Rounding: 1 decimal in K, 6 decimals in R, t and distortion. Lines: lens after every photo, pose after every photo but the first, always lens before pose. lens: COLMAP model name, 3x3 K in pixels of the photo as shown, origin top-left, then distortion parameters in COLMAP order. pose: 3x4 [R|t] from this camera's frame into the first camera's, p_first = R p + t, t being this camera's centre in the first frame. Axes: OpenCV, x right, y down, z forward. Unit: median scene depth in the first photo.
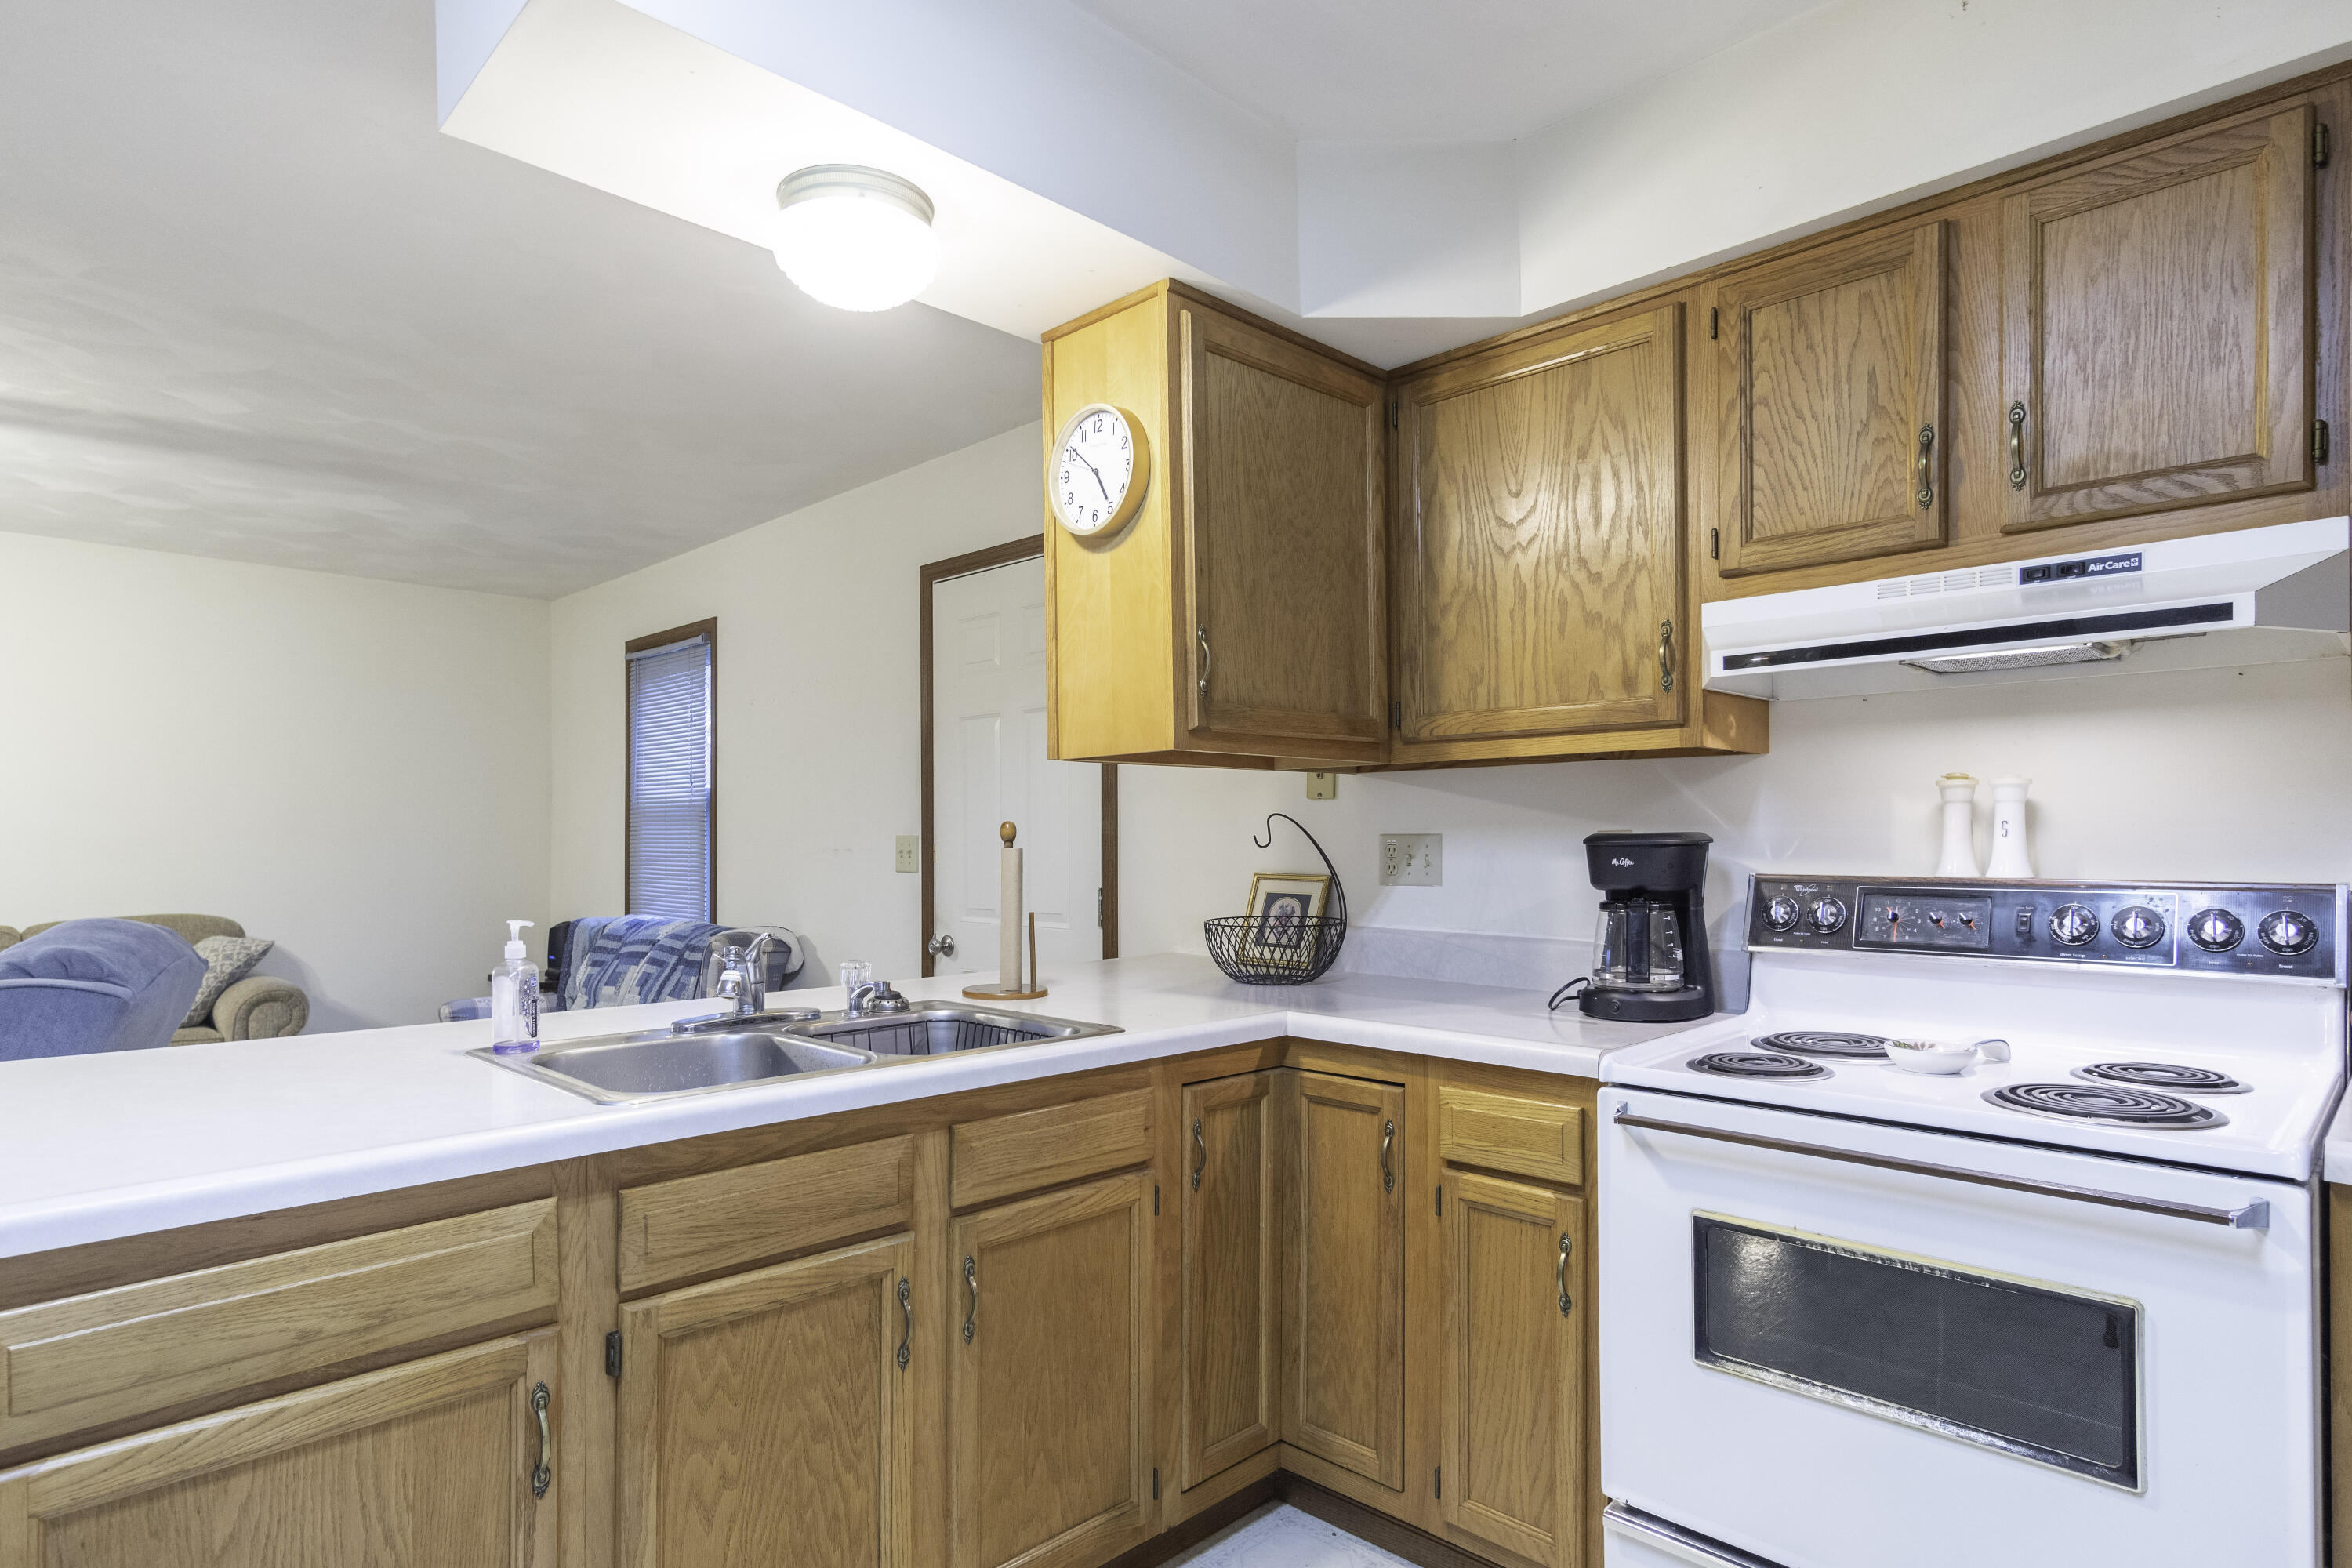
lens RADIAL K [[1267.7, 0, 1175.3], [0, 1267.7, 834.0], [0, 0, 1]] dist [0.006442, 0.006462]
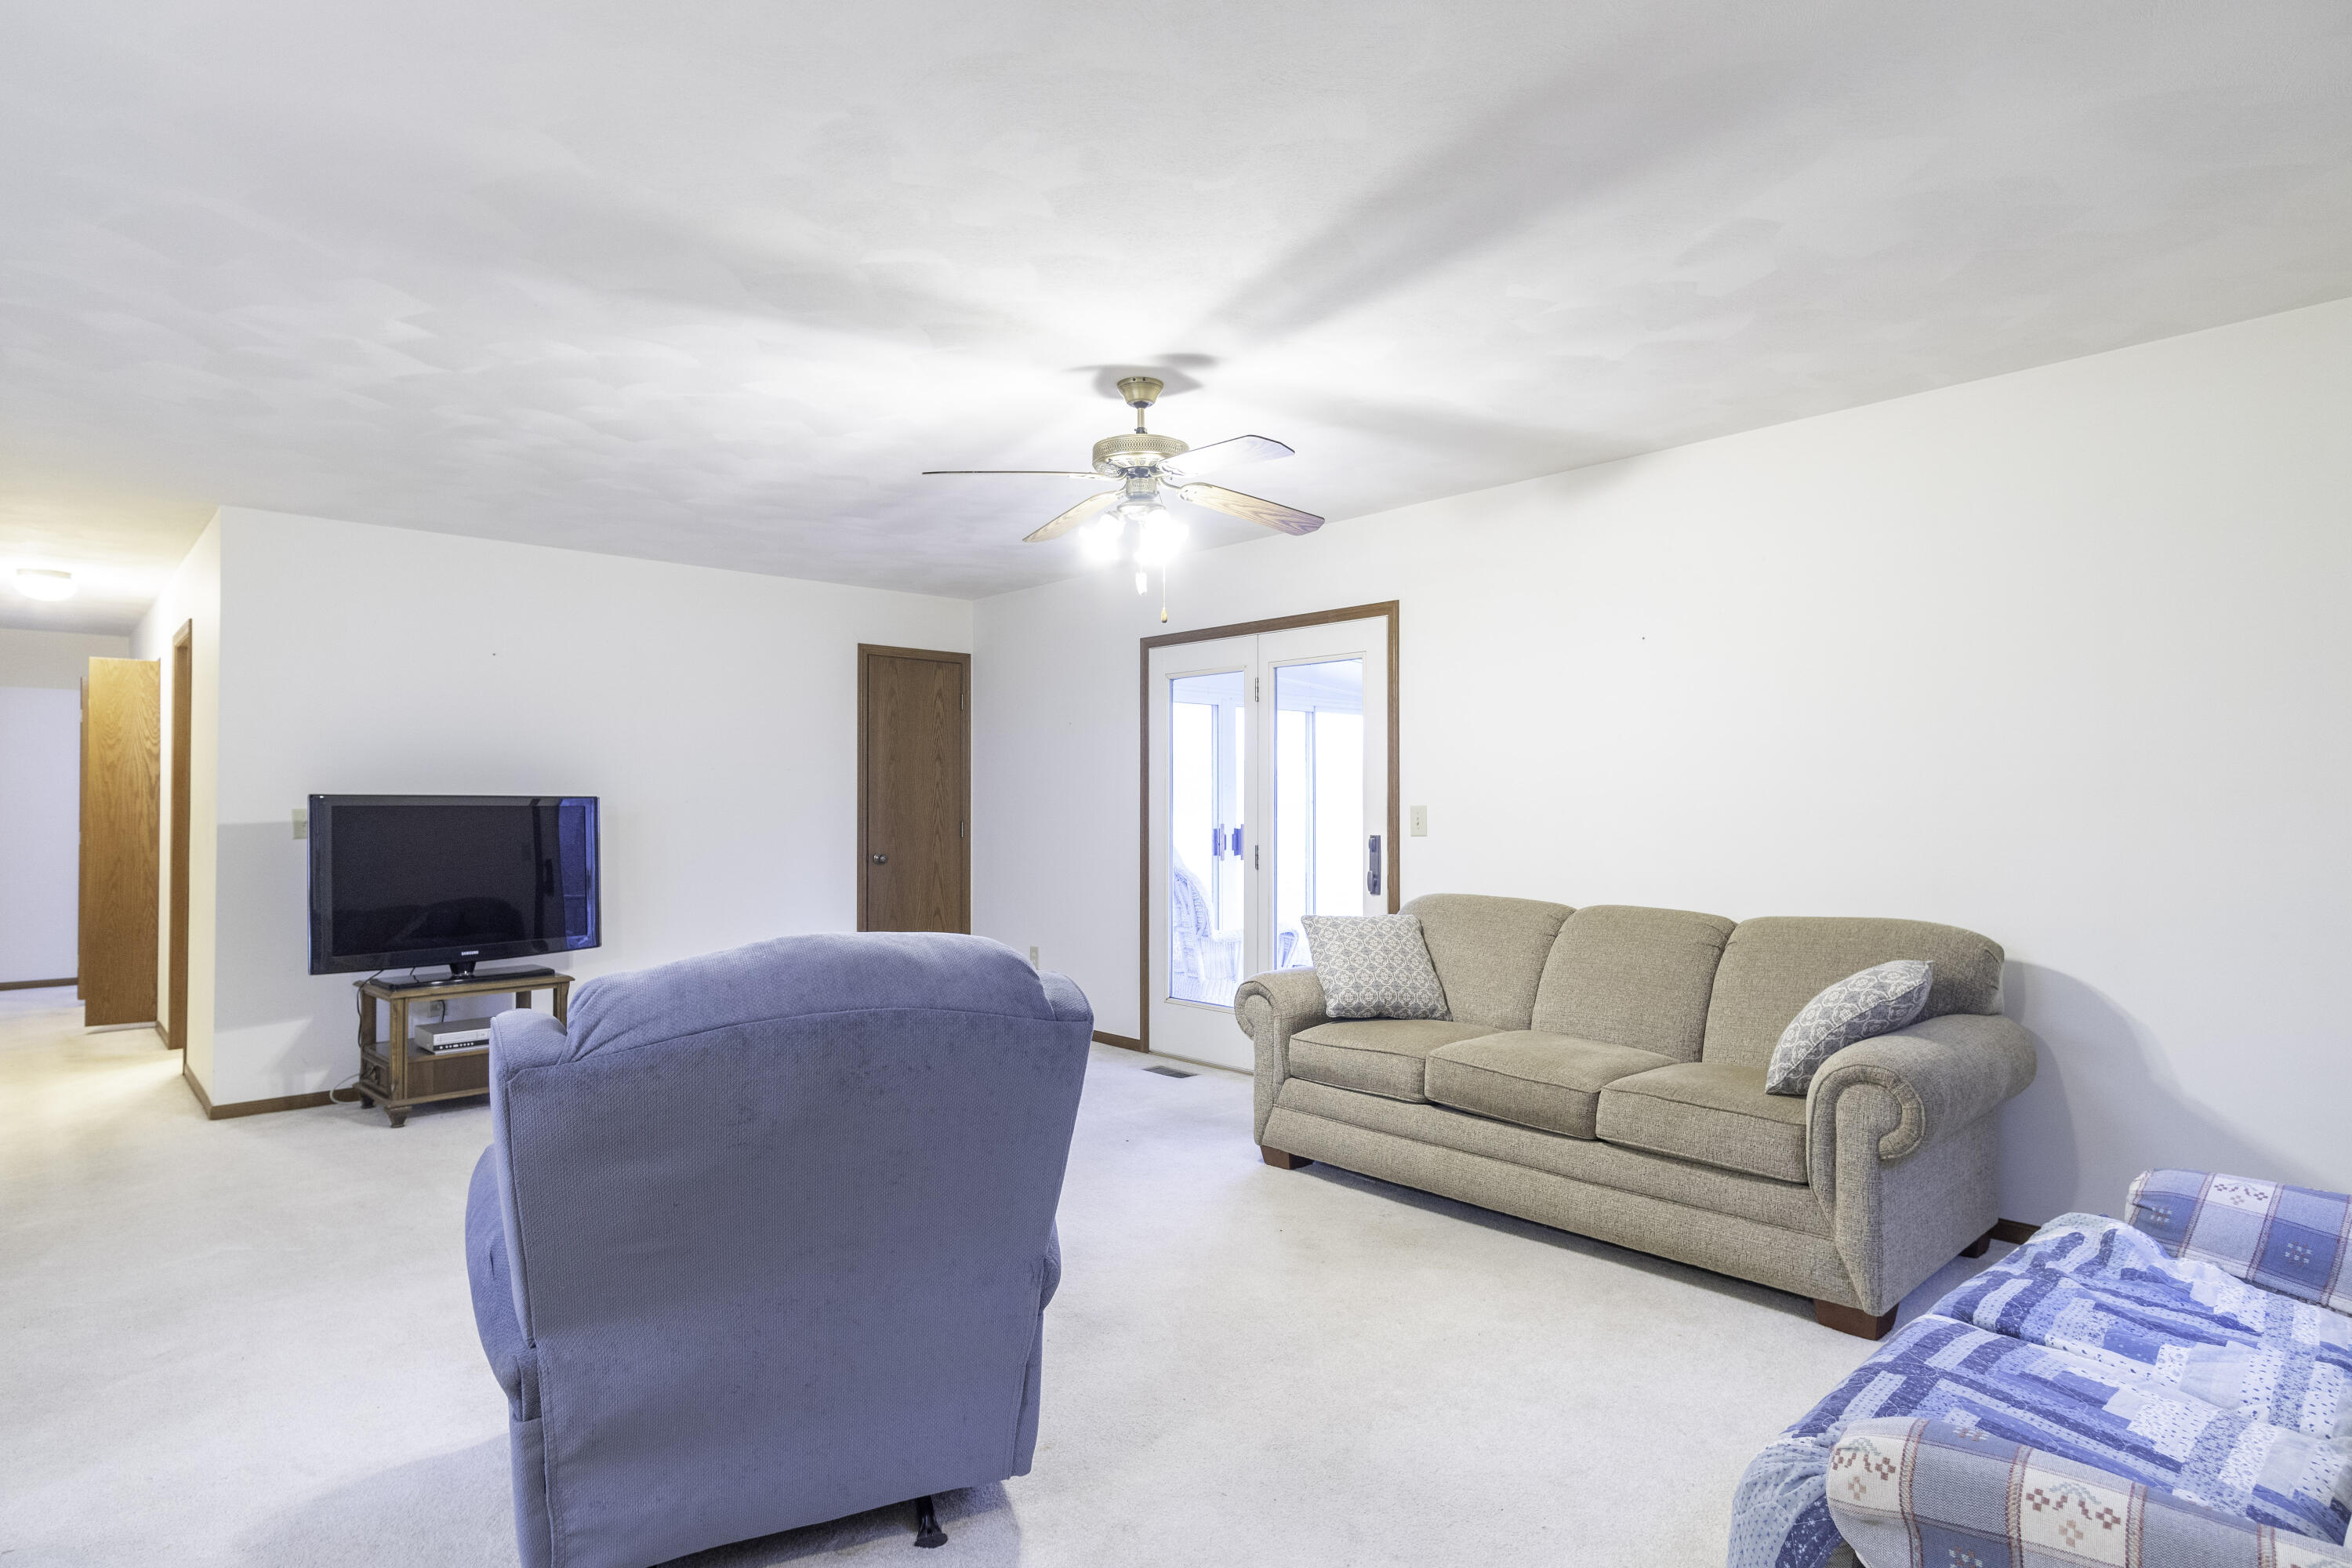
lens RADIAL K [[1267.7, 0, 1163.7], [0, 1267.7, 788.2], [0, 0, 1]] dist [0.006442, 0.006462]
pose [[-0.046621, -0.015041, -0.998799, -0.219493], [0.008927, 0.999840, -0.015474, -0.001716], [0.998873, -0.009637, -0.046479, 1.626894]]
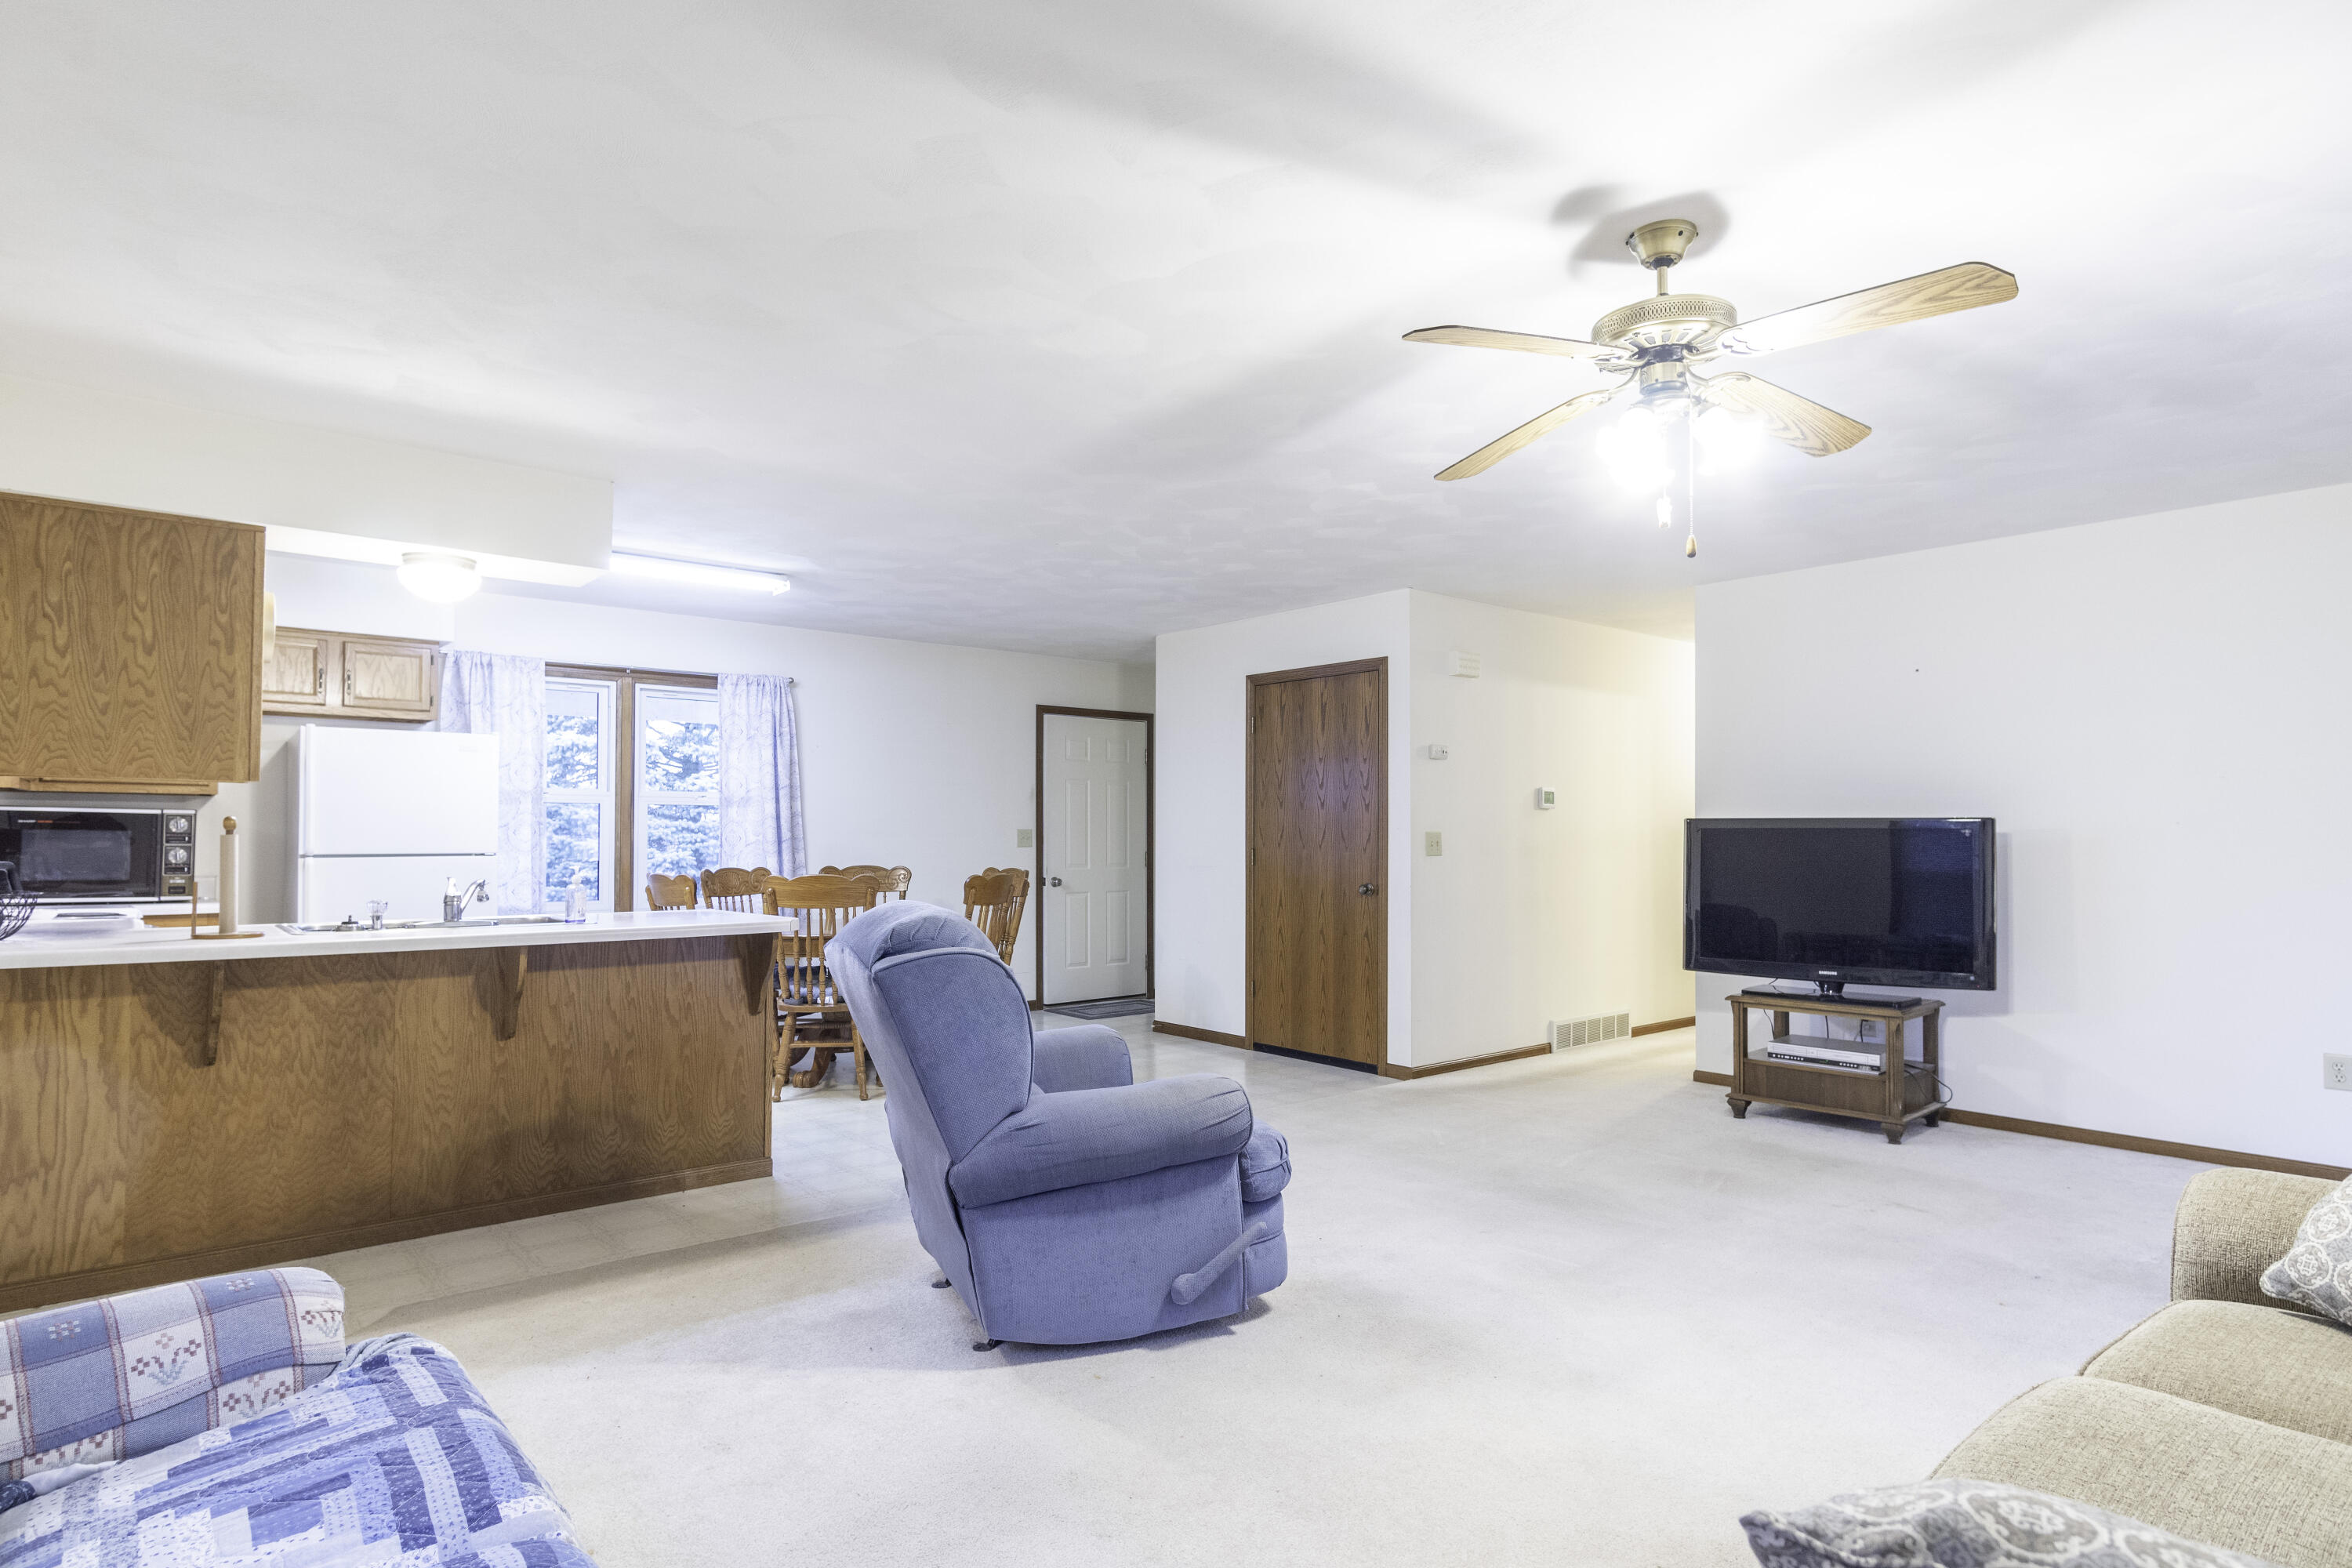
lens RADIAL K [[1267.7, 0, 1178.2], [0, 1267.7, 817.4], [0, 0, 1]] dist [0.006442, 0.006462]
pose [[-0.996256, -0.003207, 0.086394, -1.577302], [-0.004911, 0.999797, -0.019525, 0.016058], [-0.086314, -0.019876, -0.996070, 2.796045]]
